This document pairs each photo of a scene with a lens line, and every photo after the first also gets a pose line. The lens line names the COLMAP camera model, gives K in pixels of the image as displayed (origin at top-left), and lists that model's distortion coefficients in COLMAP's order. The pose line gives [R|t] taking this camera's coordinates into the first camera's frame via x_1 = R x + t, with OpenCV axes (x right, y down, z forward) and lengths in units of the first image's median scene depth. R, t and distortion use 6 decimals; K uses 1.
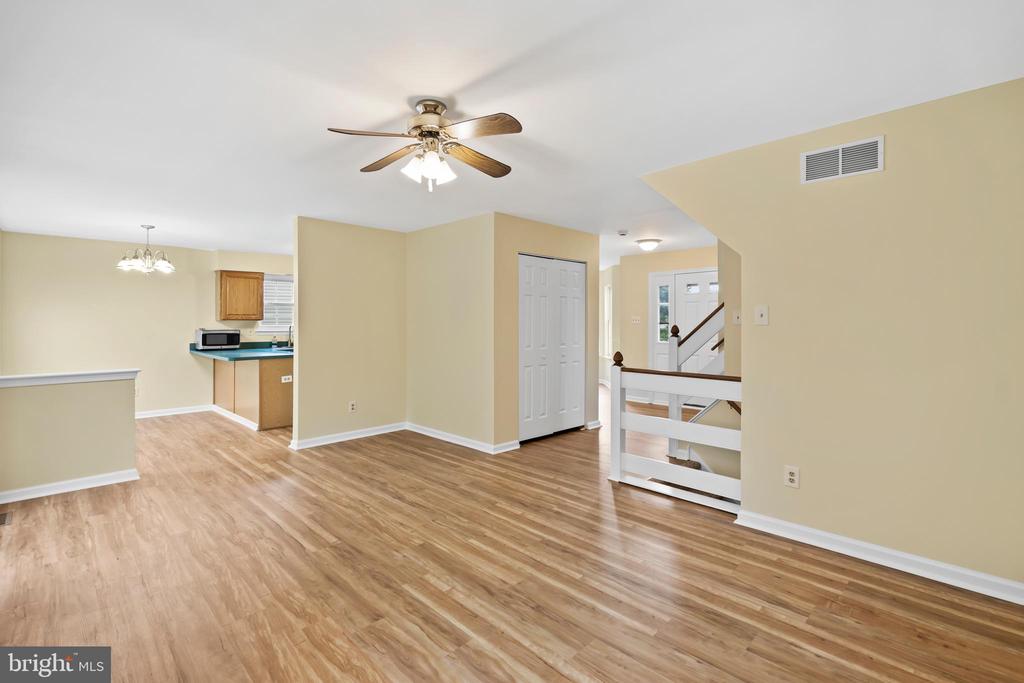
lens RADIAL K [[478.7, 0, 514.7], [0, 478.7, 319.5], [0, 0, 1]] dist [-0.001027, 0.000726]
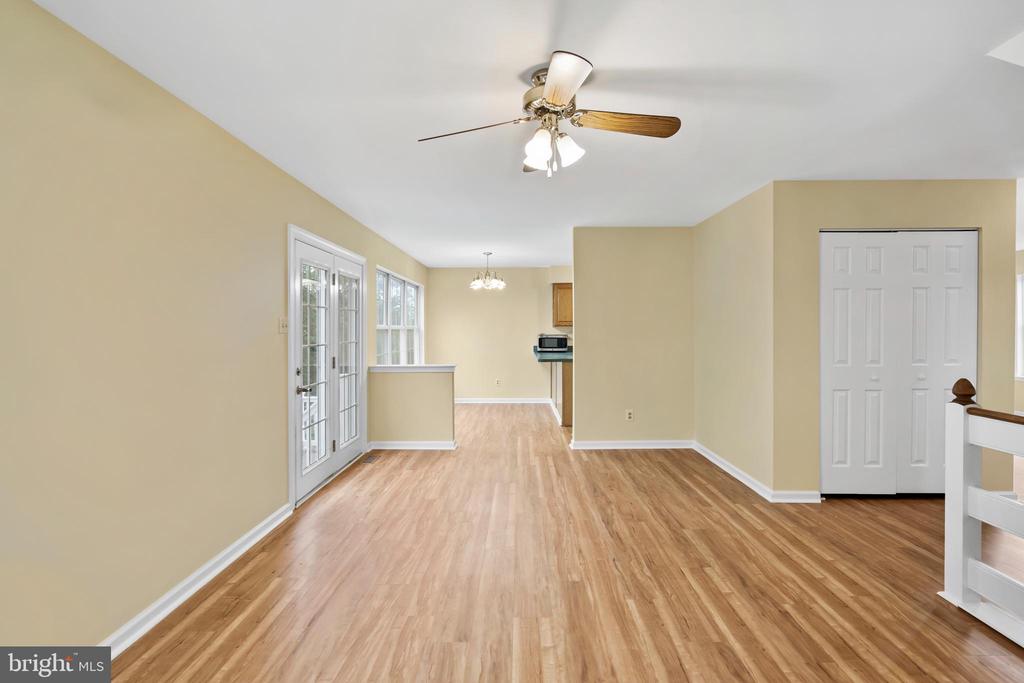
lens RADIAL K [[471.9, 0, 509.5], [0, 471.9, 329.4], [0, 0, 1]] dist [-0.000831, 0.000687]
pose [[0.696268, -0.001170, -0.717781, 0.292545], [0.008625, 0.999940, 0.006737, 0.000035], [0.717731, -0.010881, 0.696236, 0.269576]]
